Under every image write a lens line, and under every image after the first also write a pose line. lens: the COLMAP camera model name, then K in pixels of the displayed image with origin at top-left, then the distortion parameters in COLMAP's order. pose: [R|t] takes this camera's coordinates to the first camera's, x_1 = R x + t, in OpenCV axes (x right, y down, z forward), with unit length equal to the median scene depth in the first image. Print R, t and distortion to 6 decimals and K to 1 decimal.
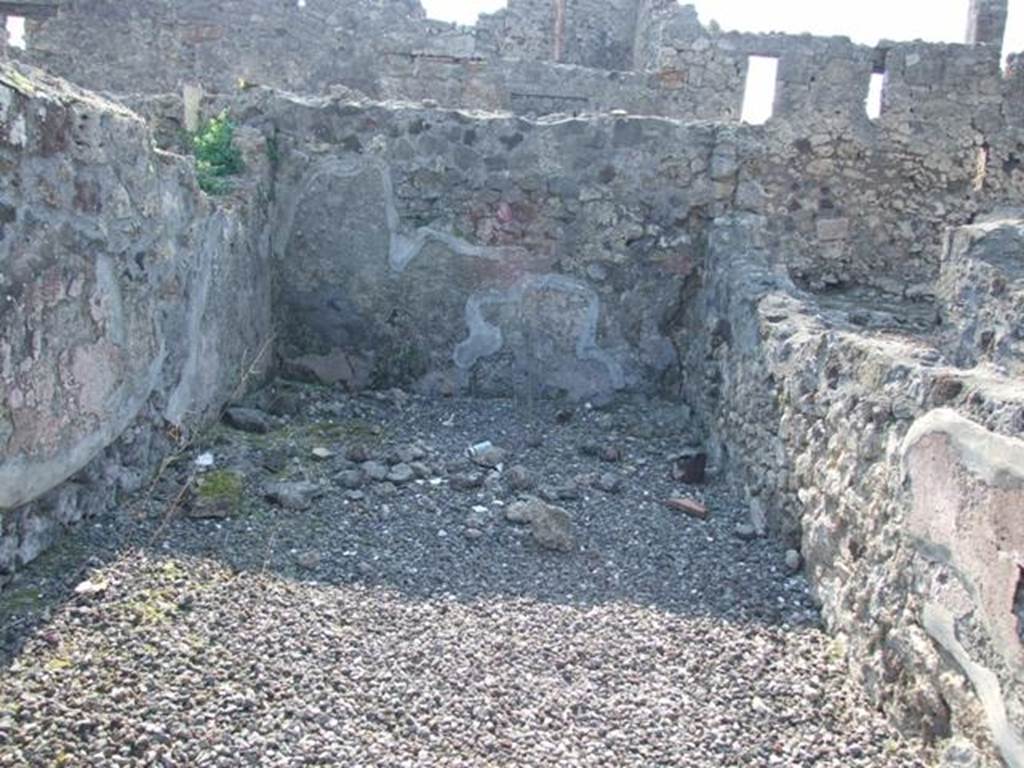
lens RADIAL K [[846.4, 0, 532.0], [0, 846.4, 358.9], [0, 0, 1]] dist [-0.061690, 0.069359]
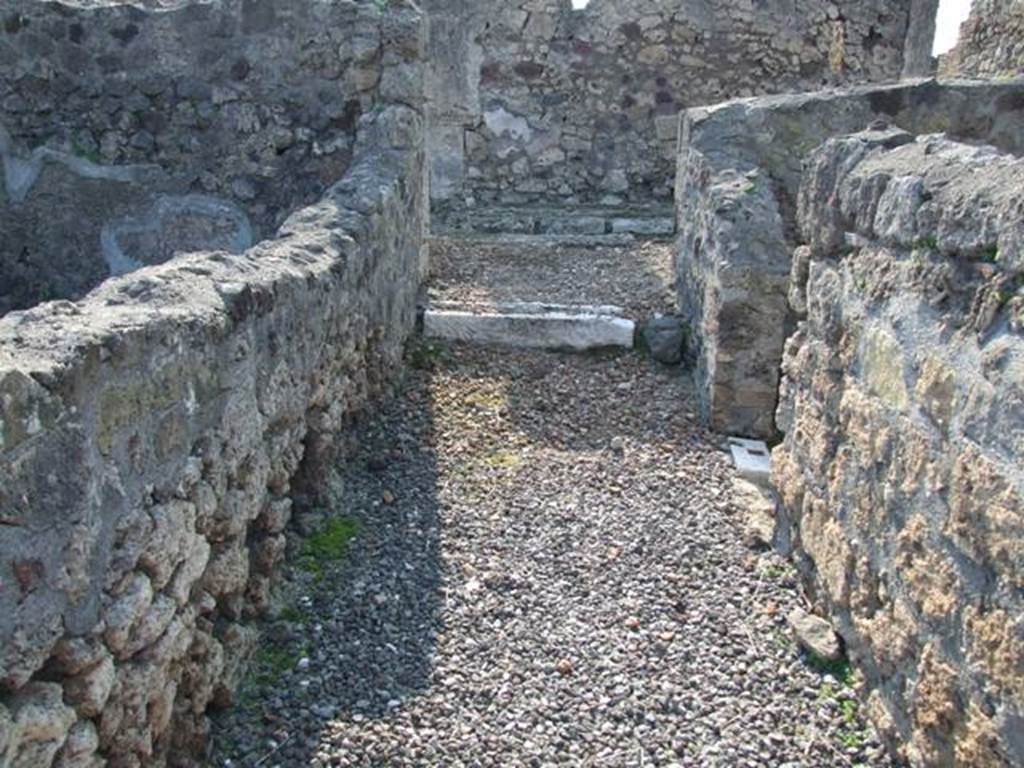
lens RADIAL K [[846.4, 0, 510.1], [0, 846.4, 375.4], [0, 0, 1]] dist [-0.061690, 0.069359]
pose [[0.998634, -0.046151, -0.024483, 0.304862], [0.048552, 0.992880, 0.108777, 0.002856], [0.019289, -0.109817, 0.993765, 0.131803]]
